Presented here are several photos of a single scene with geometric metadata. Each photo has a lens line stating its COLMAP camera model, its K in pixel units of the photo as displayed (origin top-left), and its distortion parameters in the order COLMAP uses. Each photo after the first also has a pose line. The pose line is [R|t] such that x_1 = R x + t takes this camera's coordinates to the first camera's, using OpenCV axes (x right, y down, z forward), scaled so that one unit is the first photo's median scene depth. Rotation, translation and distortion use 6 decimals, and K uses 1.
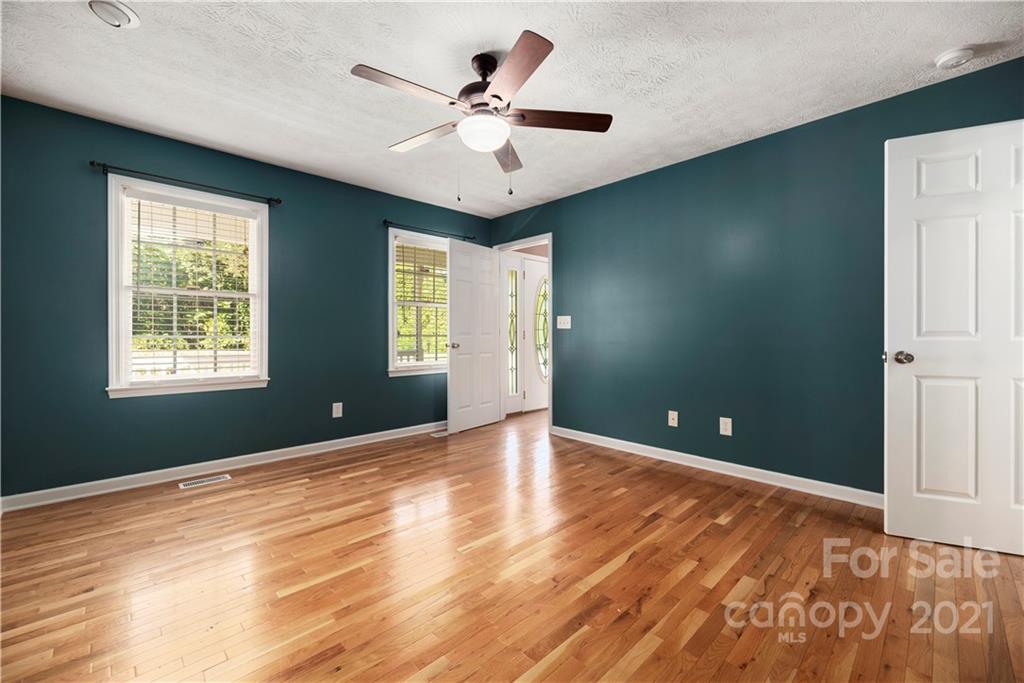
lens RADIAL K [[417.8, 0, 512.8], [0, 417.8, 337.5], [0, 0, 1]] dist [-0.000092, -0.000008]
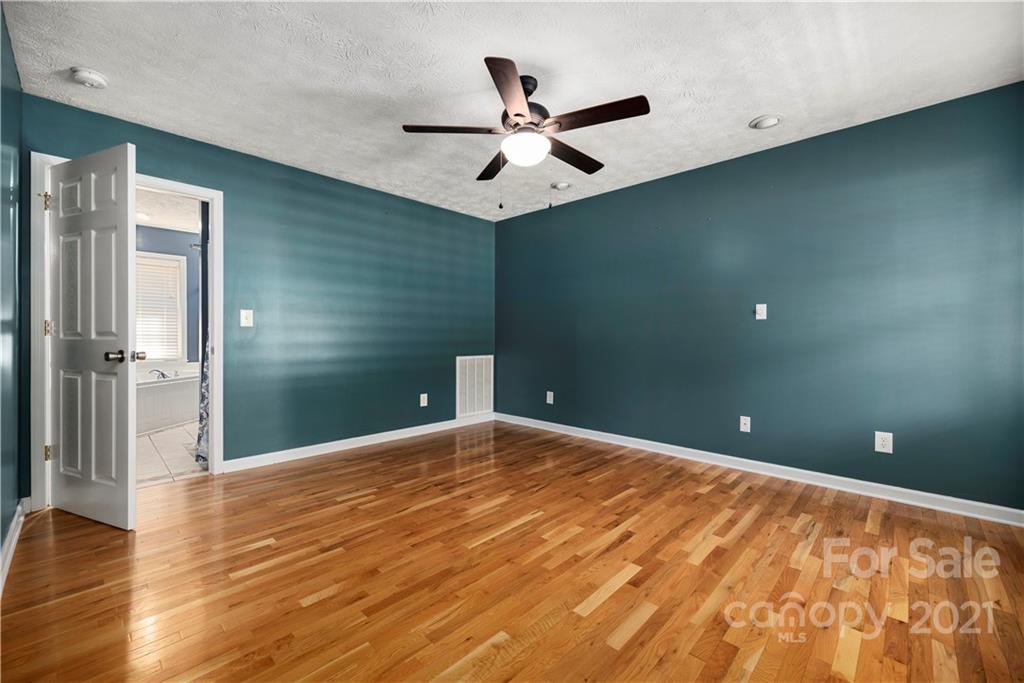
lens RADIAL K [[417.8, 0, 511.2], [0, 417.8, 337.9], [0, 0, 1]] dist [-0.000092, -0.000008]
pose [[-0.999412, -0.010688, -0.032571, 0.006822], [-0.010987, 0.999899, 0.009007, -0.010681], [0.032472, 0.009359, -0.999429, 1.957347]]
